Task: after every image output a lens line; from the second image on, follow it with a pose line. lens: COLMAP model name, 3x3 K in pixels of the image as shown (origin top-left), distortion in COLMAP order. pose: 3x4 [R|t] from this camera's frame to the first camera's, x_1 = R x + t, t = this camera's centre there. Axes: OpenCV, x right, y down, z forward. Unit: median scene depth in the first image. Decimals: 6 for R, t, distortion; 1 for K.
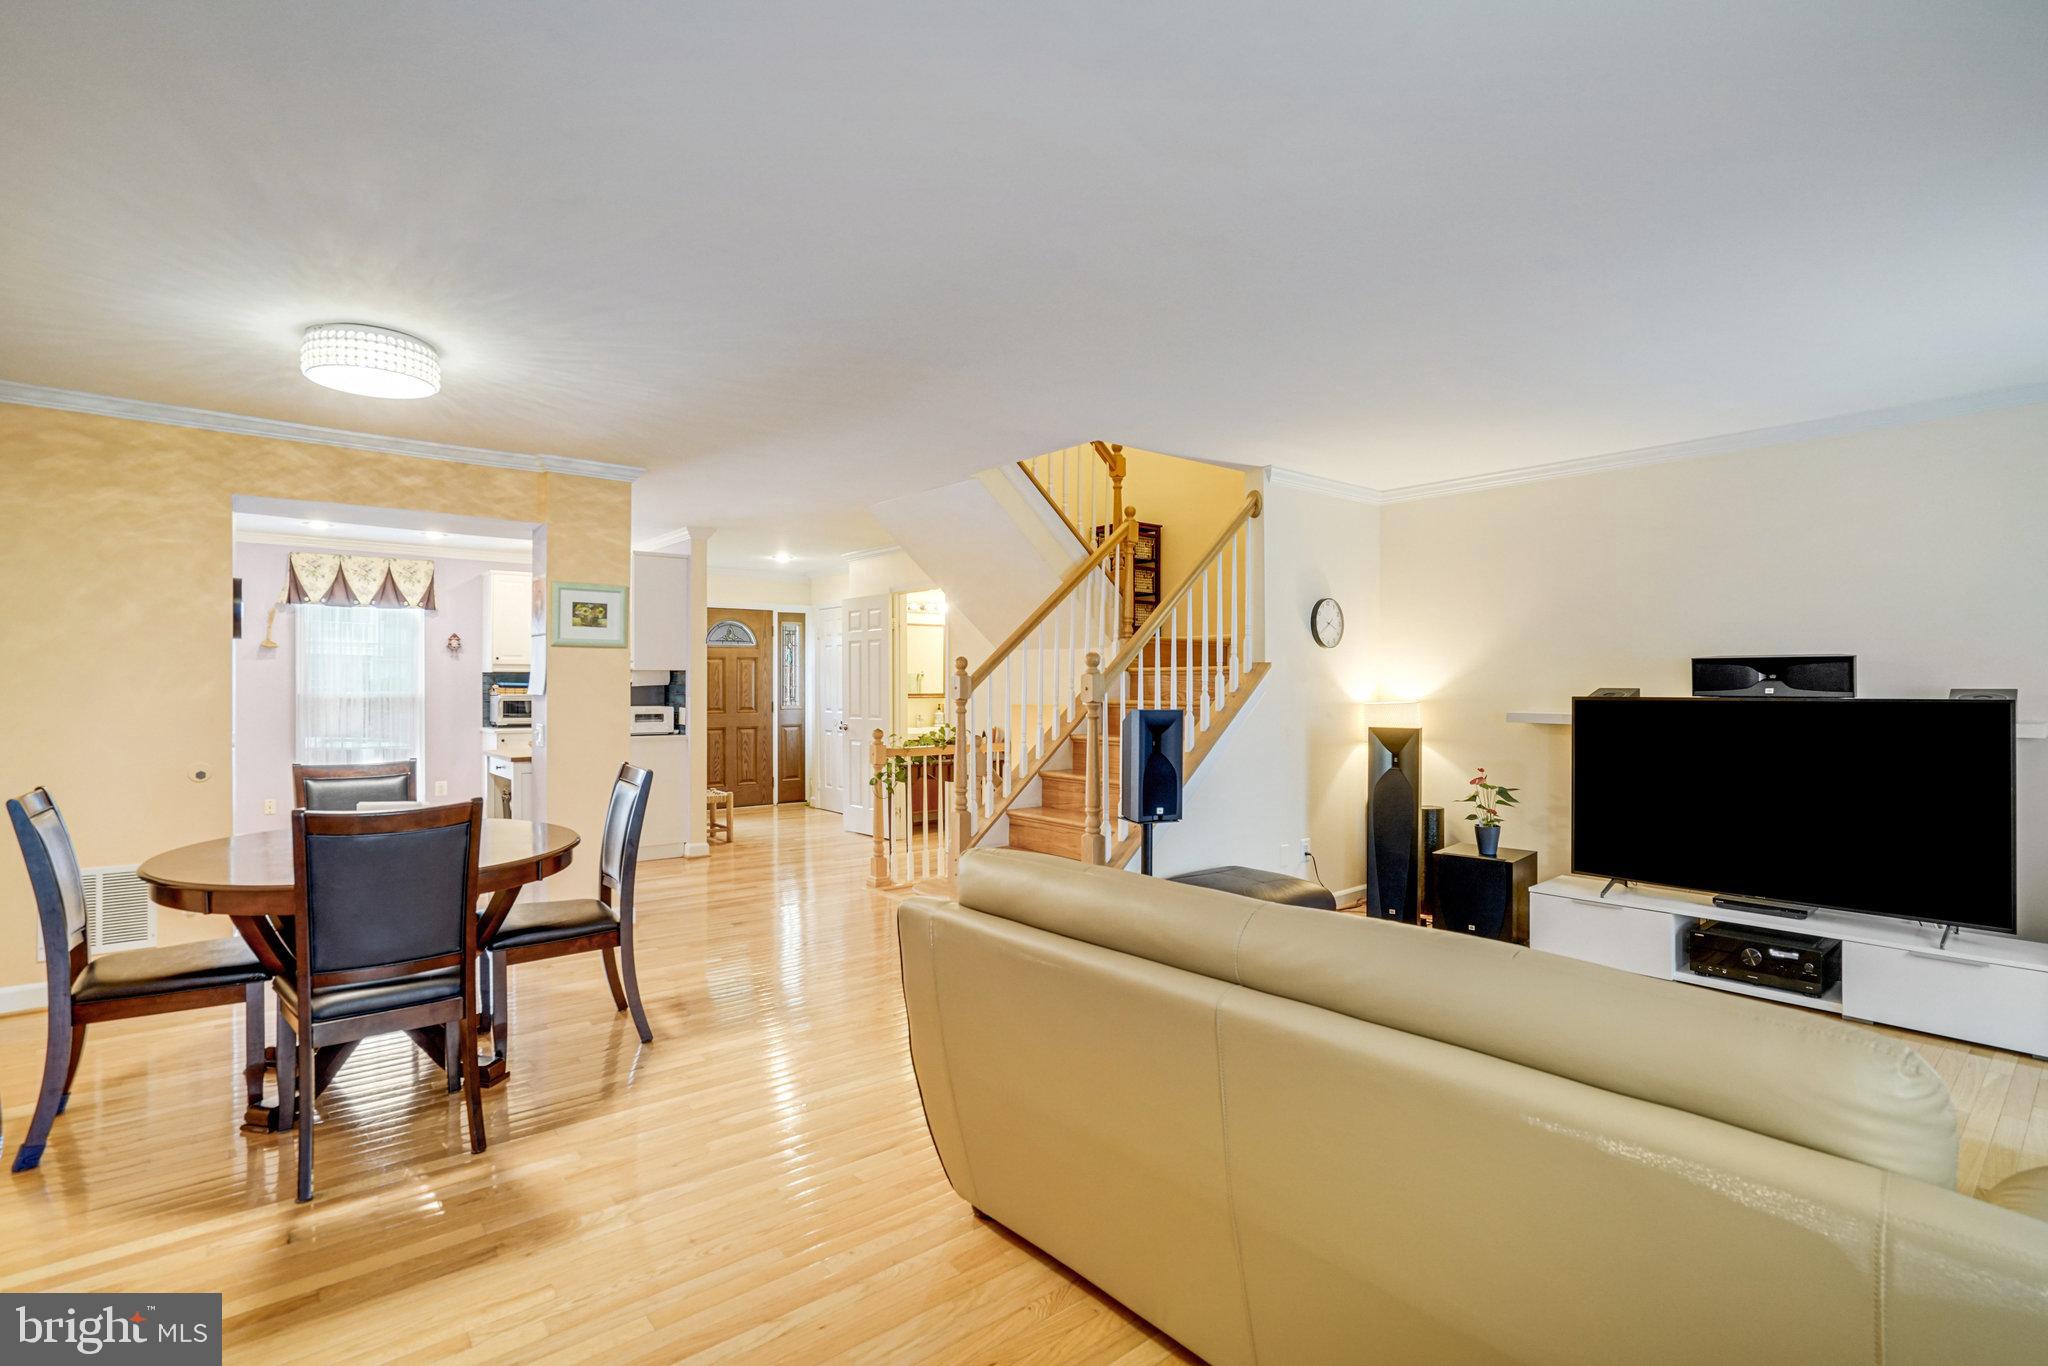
lens RADIAL K [[934.4, 0, 1003.7], [0, 934.4, 681.8], [0, 0, 1]] dist [-0.046211, 0.020014]
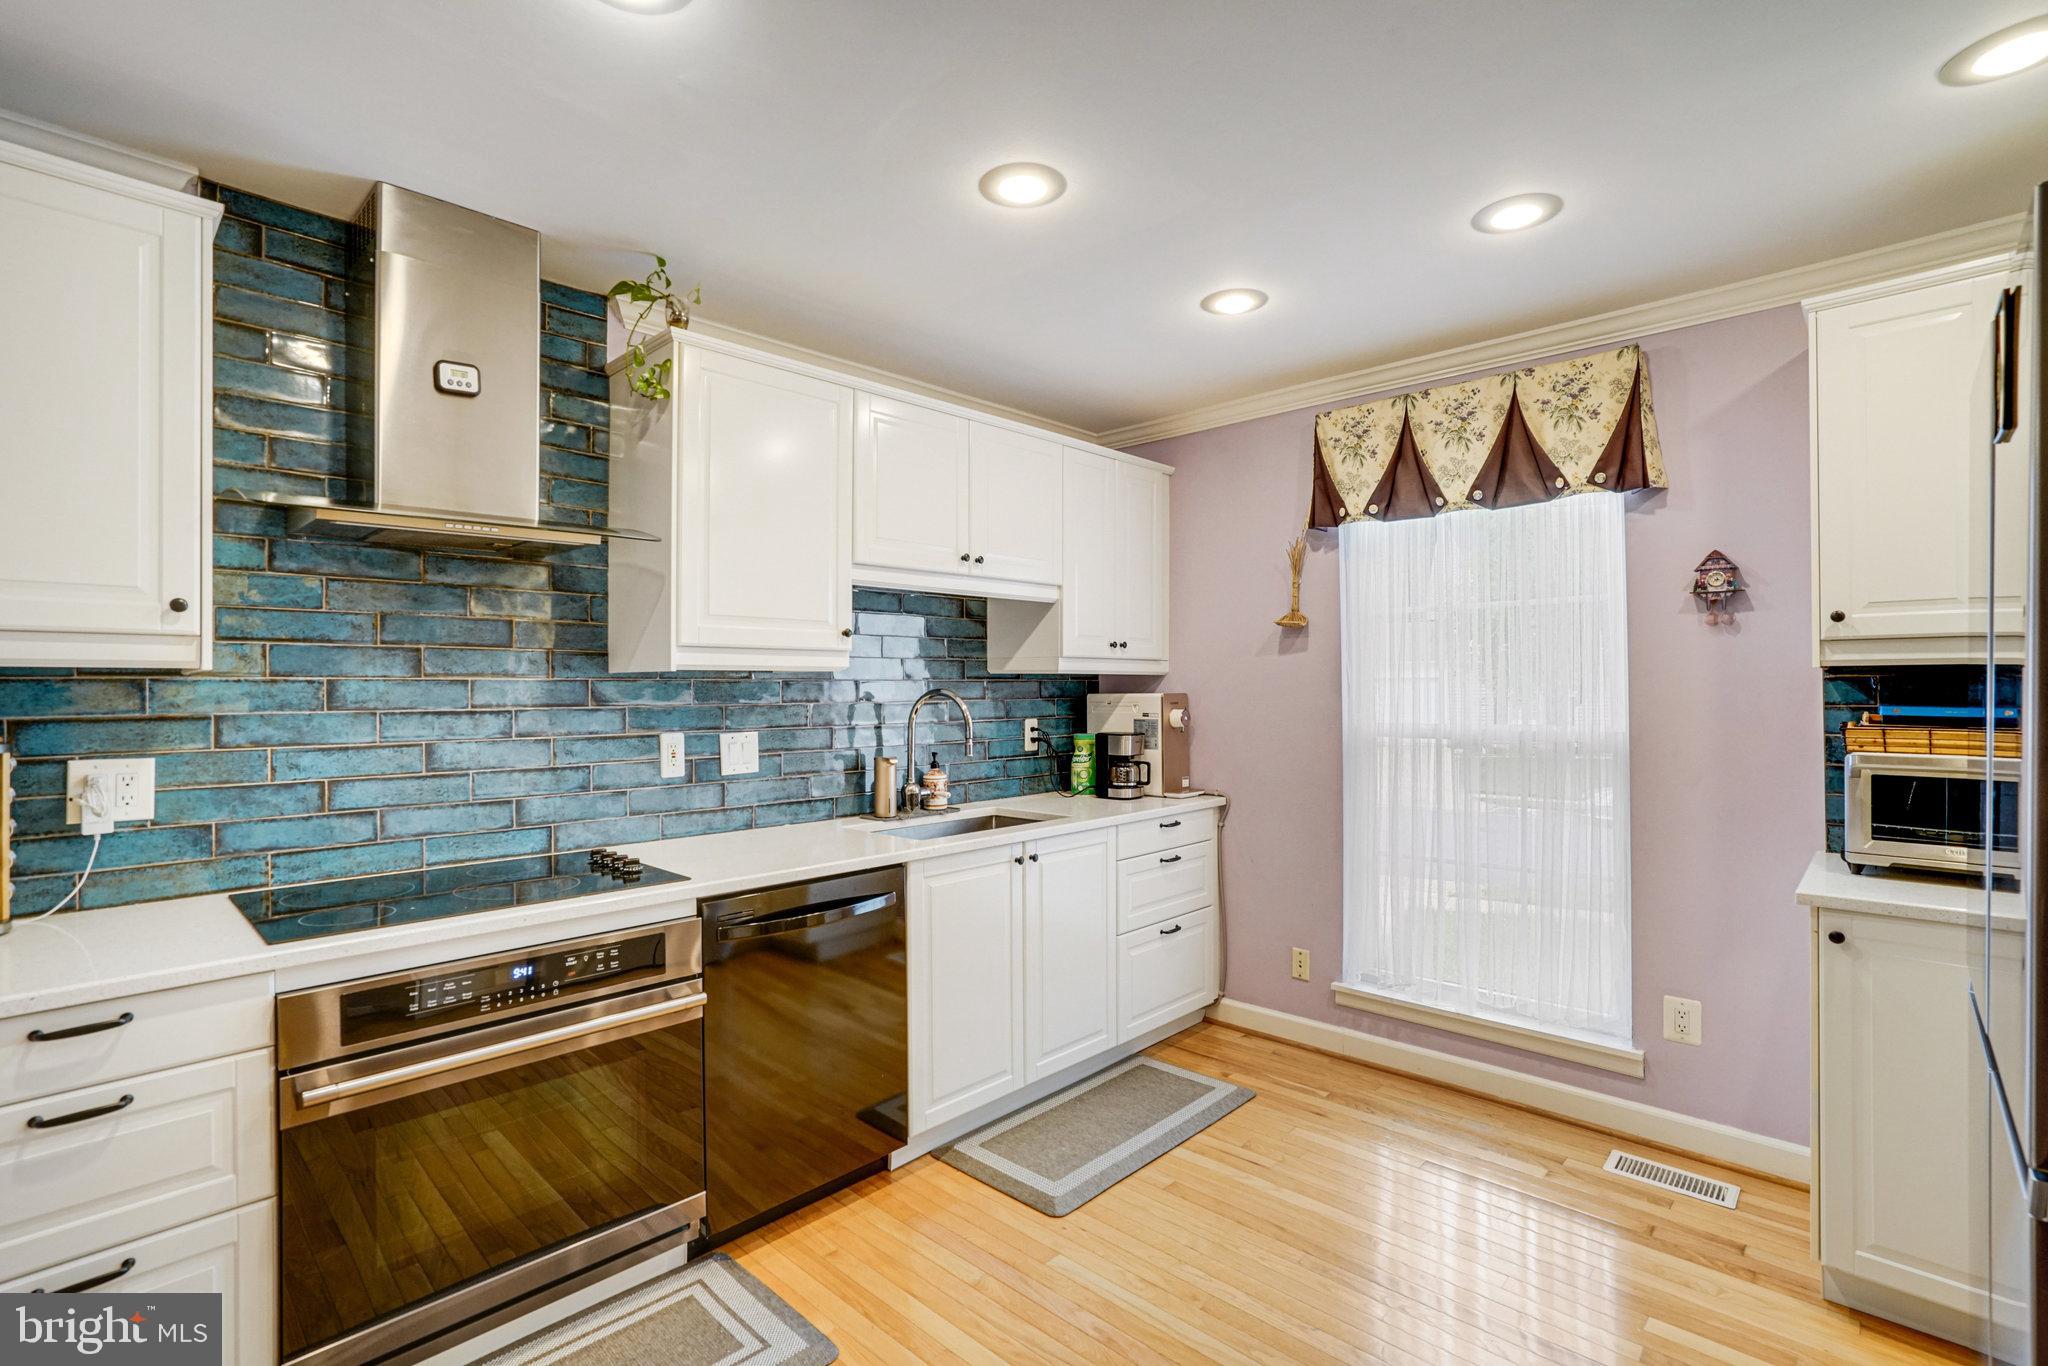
lens RADIAL K [[945.2, 0, 1059.3], [0, 945.2, 684.4], [0, 0, 1]] dist [-0.001237, 0.001050]
pose [[0.114043, -0.005232, -0.993462, -0.318945], [0.006706, 0.999967, -0.004497, -0.006412], [0.993453, -0.006149, 0.114075, 0.796582]]
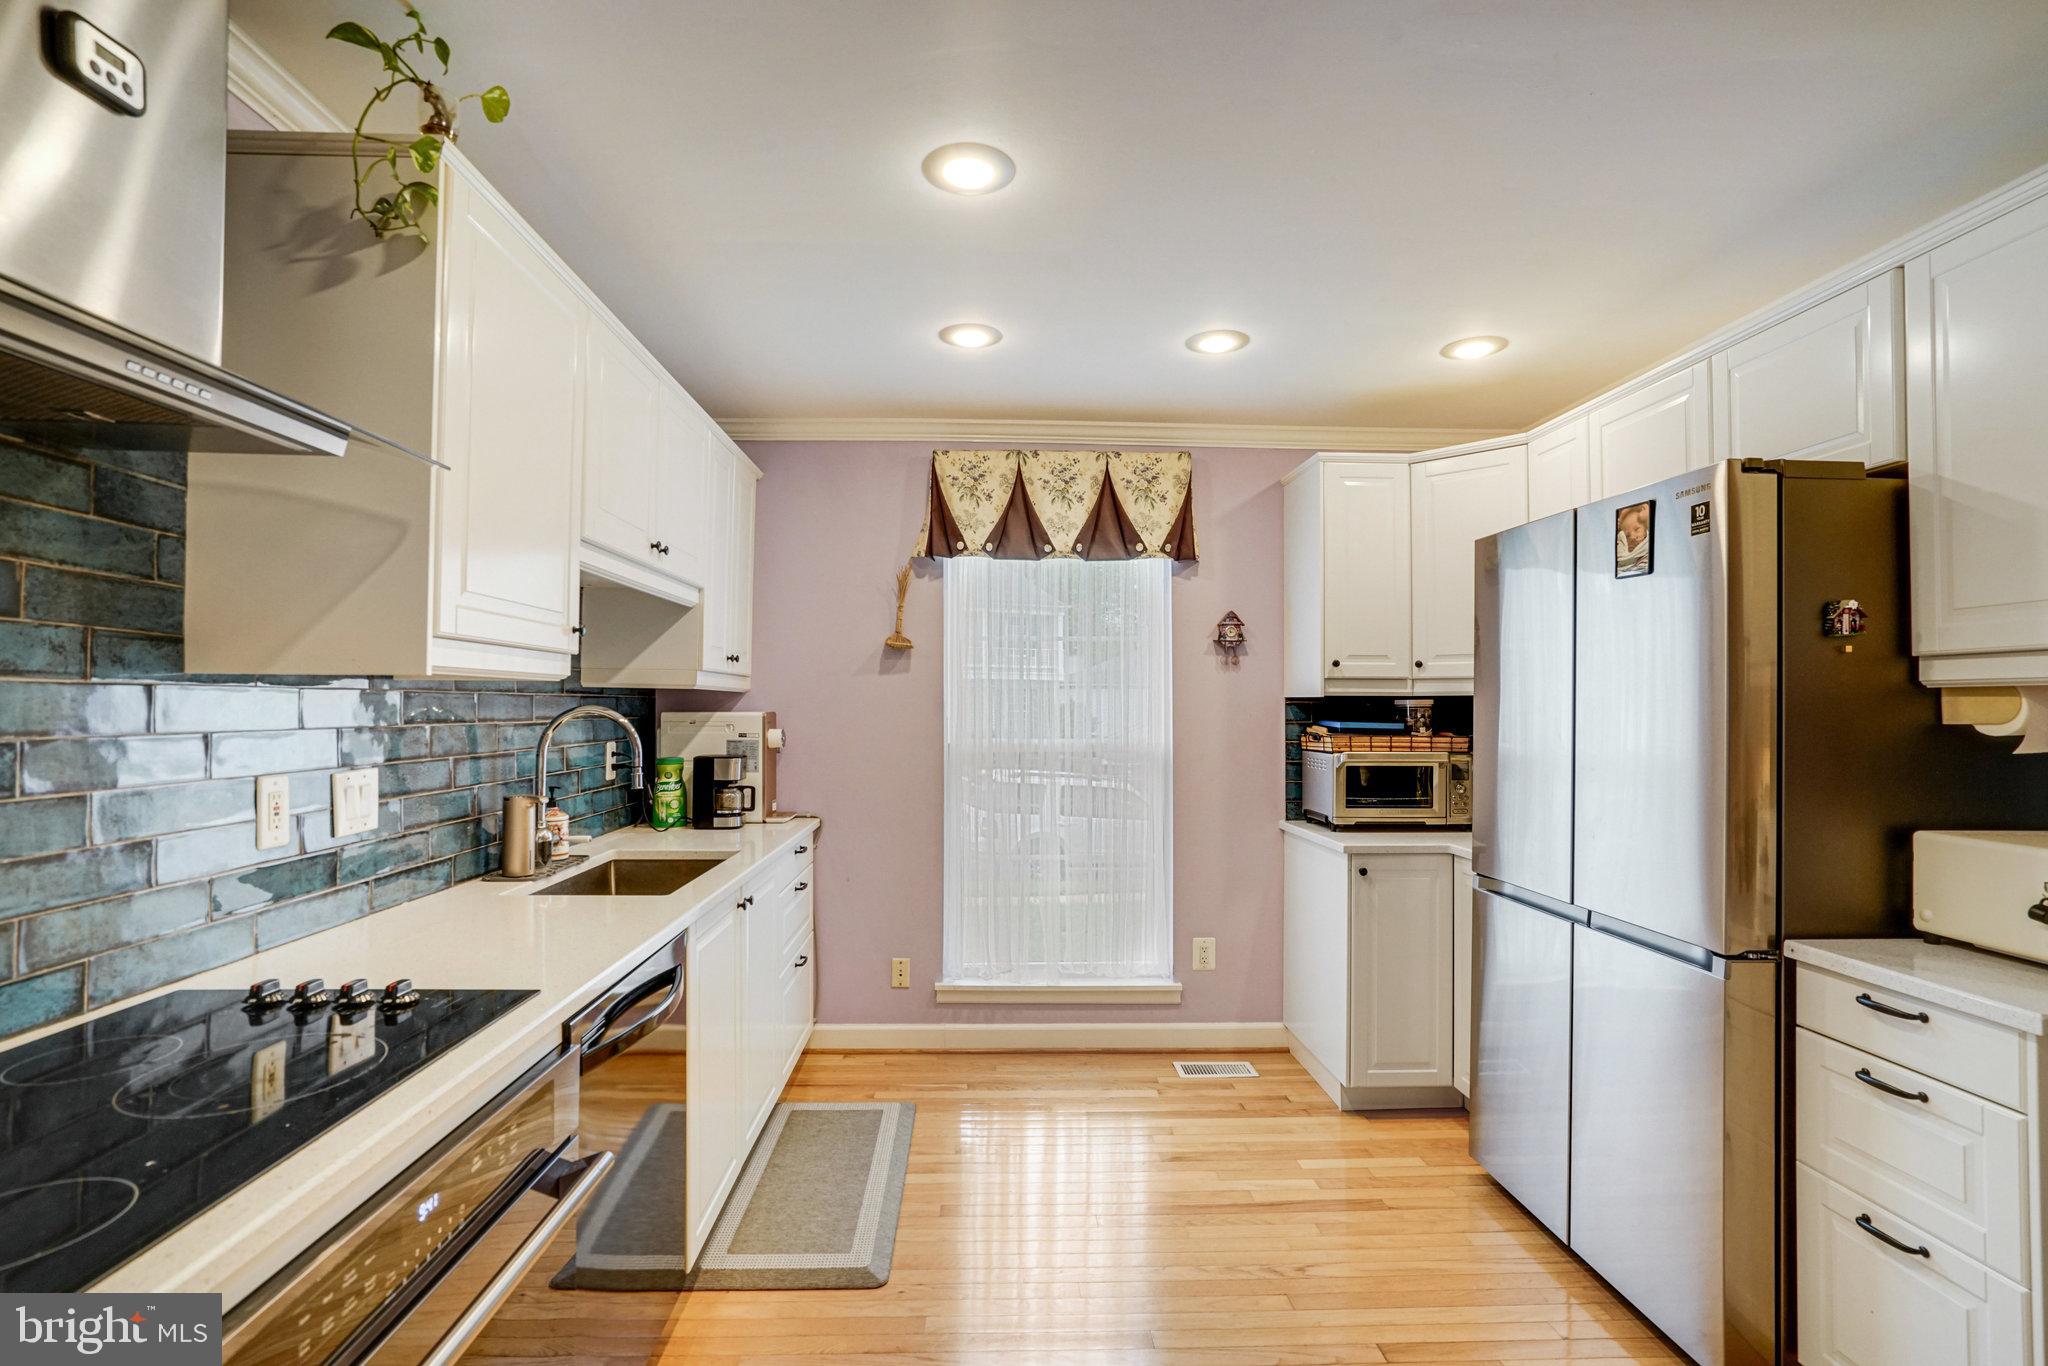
lens RADIAL K [[934.7, 0, 993.7], [0, 934.7, 697.6], [0, 0, 1]] dist [-0.001873, 0.023988]
pose [[0.773796, -0.004628, -0.633419, -0.430547], [-0.001392, 0.999958, -0.009006, -0.006721], [0.633434, 0.007850, 0.773757, 0.621795]]
